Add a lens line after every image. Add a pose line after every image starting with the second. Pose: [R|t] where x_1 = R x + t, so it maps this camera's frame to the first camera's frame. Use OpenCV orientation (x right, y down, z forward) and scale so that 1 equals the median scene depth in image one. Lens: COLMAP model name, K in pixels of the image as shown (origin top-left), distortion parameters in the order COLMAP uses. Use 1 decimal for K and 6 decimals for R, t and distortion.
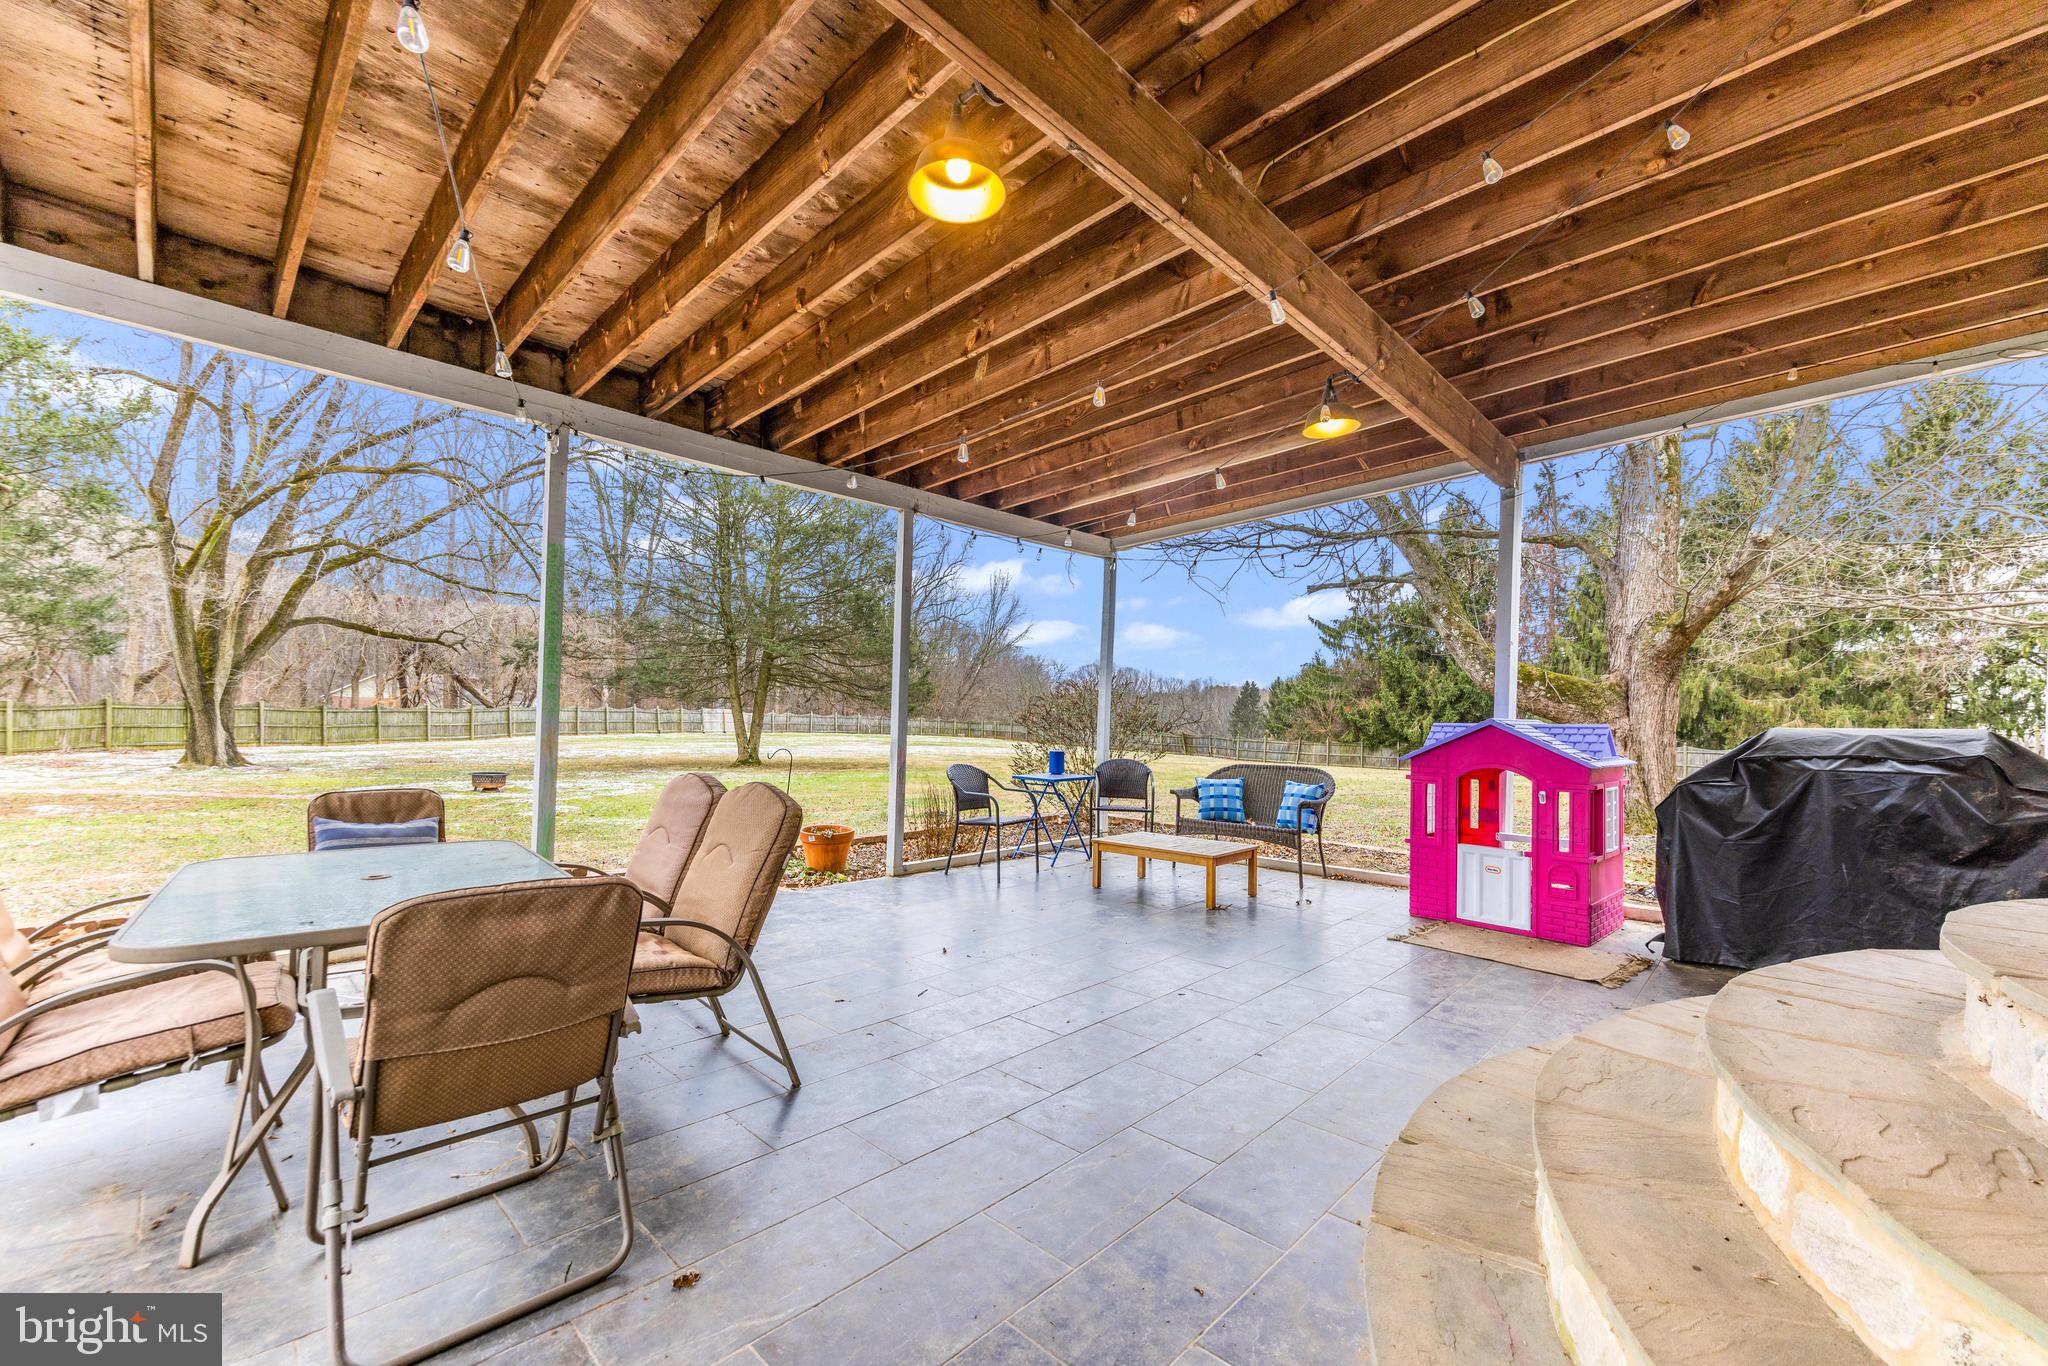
lens RADIAL K [[802.3, 0, 1018.6], [0, 802.3, 682.1], [0, 0, 1]] dist [0.001164, -0.000125]
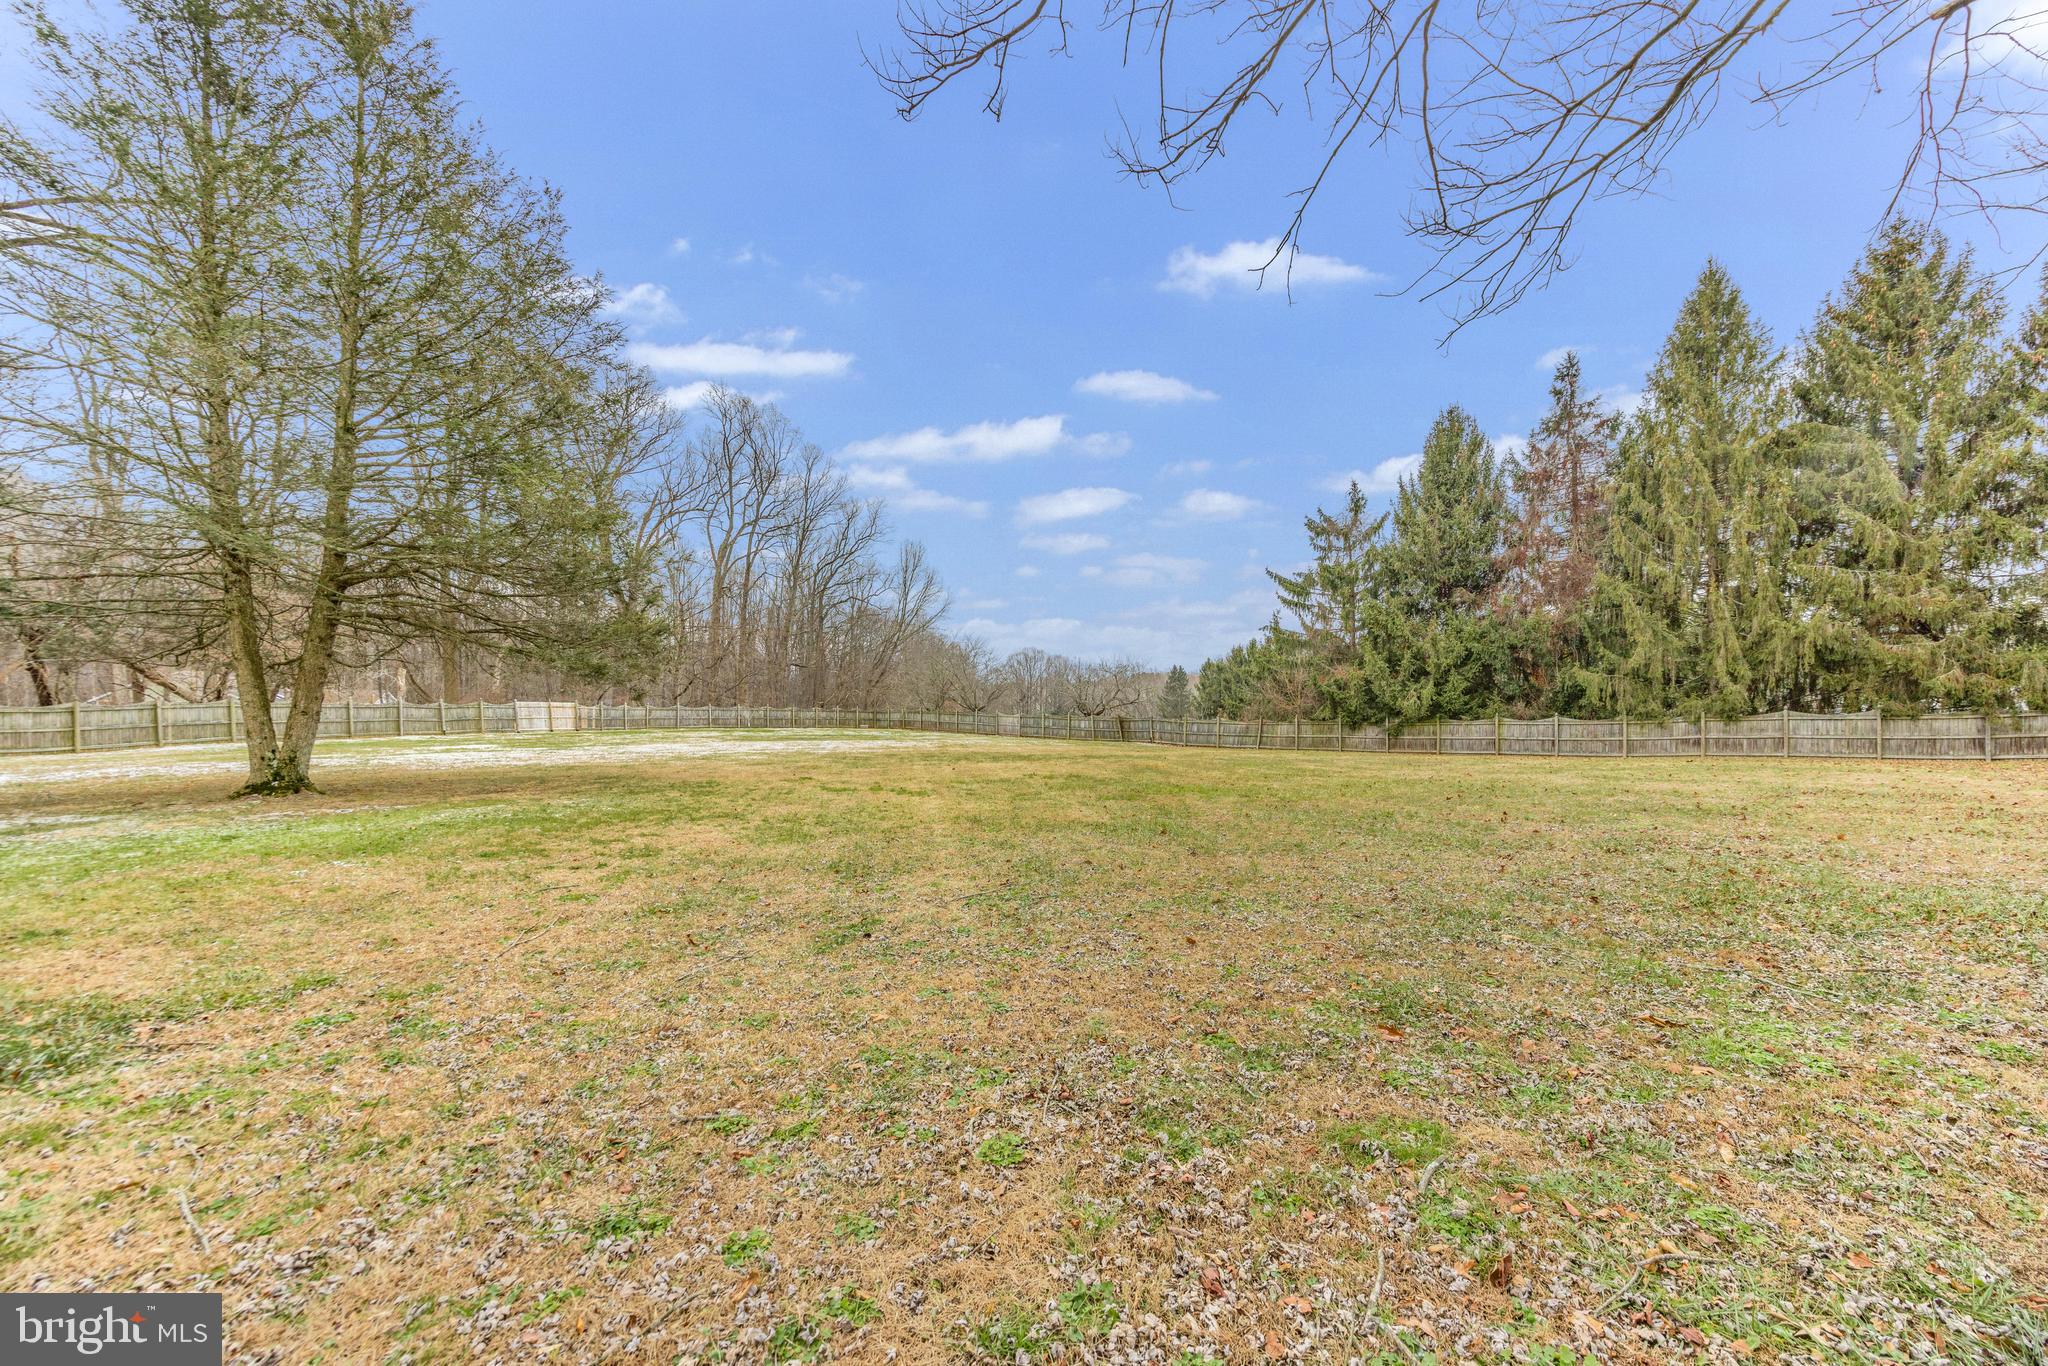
lens RADIAL K [[802.3, 0, 1028.2], [0, 802.3, 689.7], [0, 0, 1]] dist [0.001164, -0.000125]
pose [[0.994905, -0.024646, 0.097753, 0.041799], [0.022450, 0.999472, 0.023504, 0.020342], [-0.098281, -0.021190, 0.994933, 0.249427]]
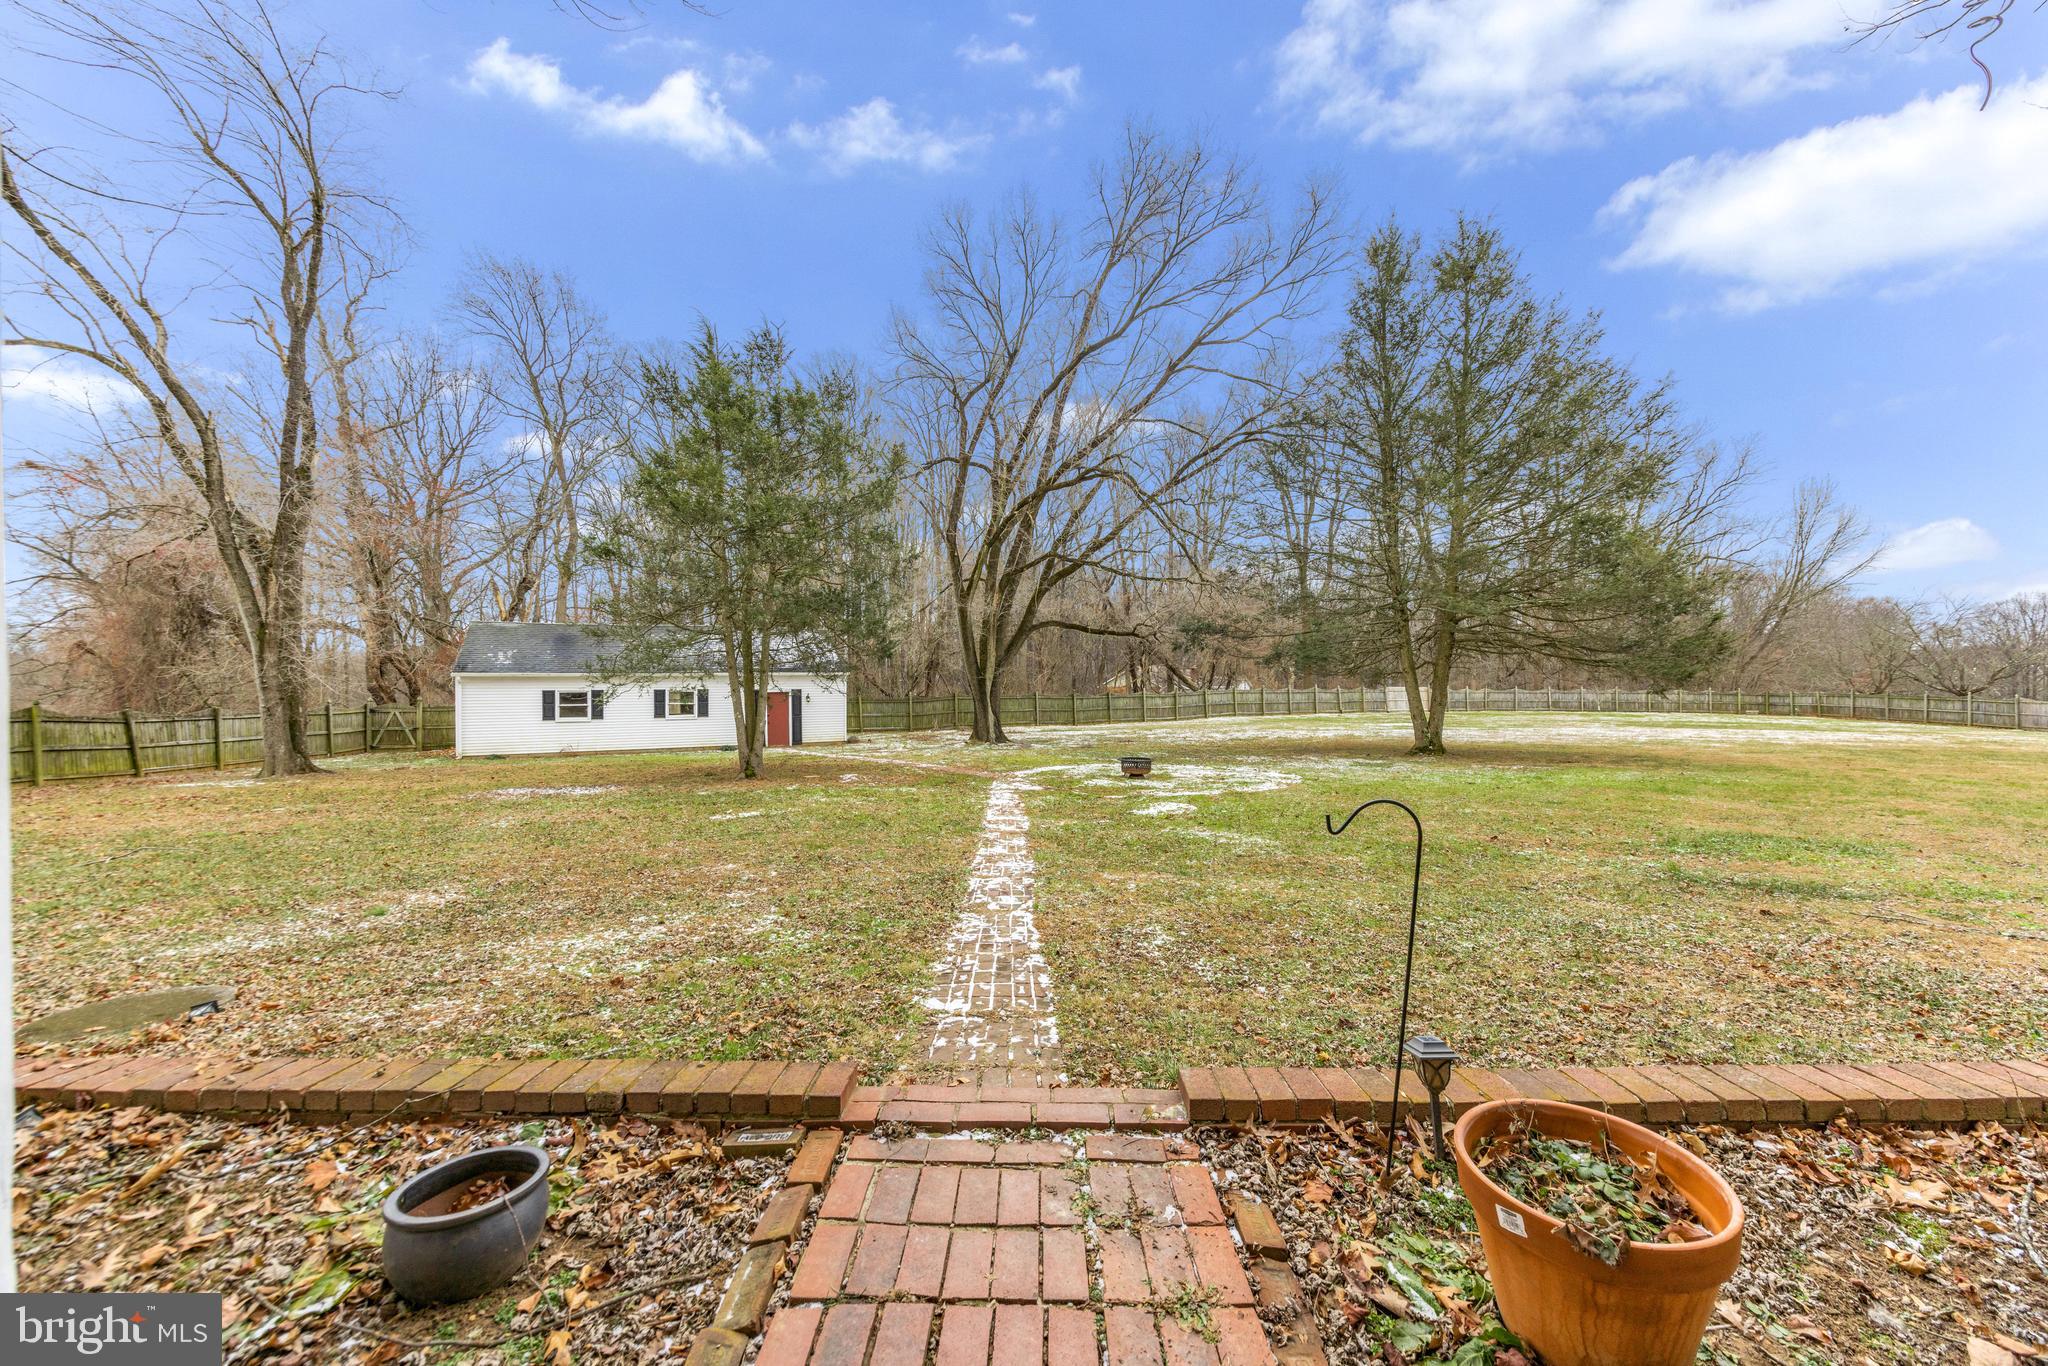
lens RADIAL K [[802.3, 0, 1028.6], [0, 802.3, 694.2], [0, 0, 1]] dist [0.001164, -0.000125]
pose [[0.697654, -0.024637, -0.716011, -0.018186], [0.053736, 0.998393, 0.018005, 0.003809], [0.714417, -0.051036, 0.697857, 0.073291]]
